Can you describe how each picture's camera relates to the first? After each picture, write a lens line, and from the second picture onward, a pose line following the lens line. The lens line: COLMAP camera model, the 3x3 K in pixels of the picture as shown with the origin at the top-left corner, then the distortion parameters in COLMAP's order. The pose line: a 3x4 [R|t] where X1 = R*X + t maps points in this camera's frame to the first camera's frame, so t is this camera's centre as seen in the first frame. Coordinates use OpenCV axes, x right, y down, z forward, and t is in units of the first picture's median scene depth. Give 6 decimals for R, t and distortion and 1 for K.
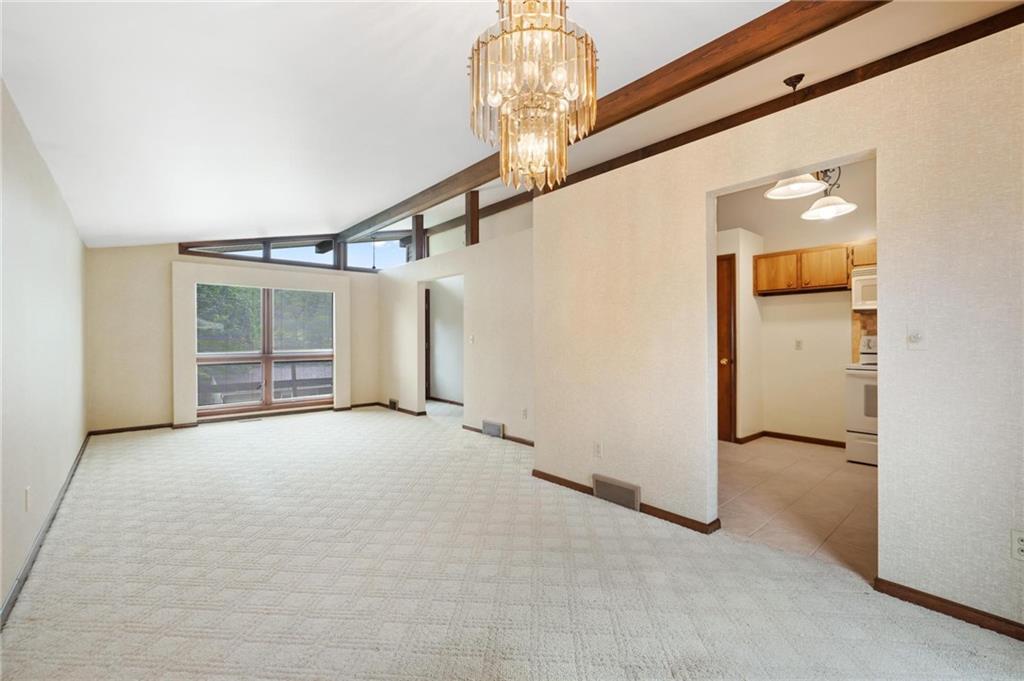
lens RADIAL K [[437.6, 0, 509.6], [0, 437.6, 338.0], [0, 0, 1]] dist [-0.000516, -0.000078]
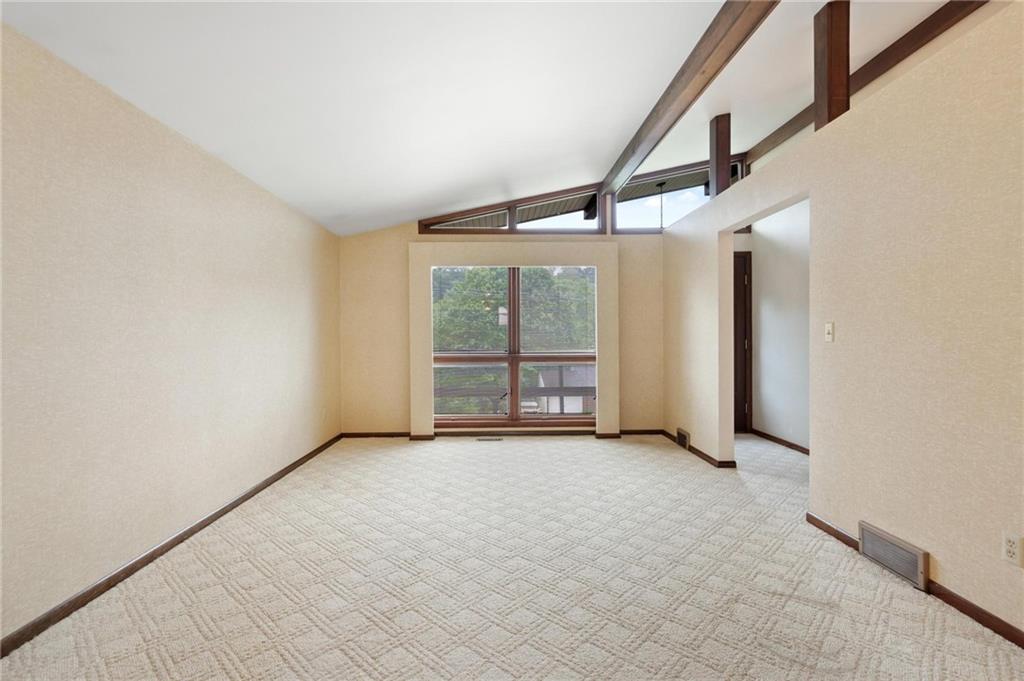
lens RADIAL K [[485.7, 0, 509.9], [0, 485.7, 336.9], [0, 0, 1]] dist [0.003966, 0.000223]
pose [[0.776609, 0.000206, -0.629983, -0.026001], [0.002524, 0.999991, 0.003437, 0.005696], [0.629978, -0.004259, 0.776601, 0.392827]]
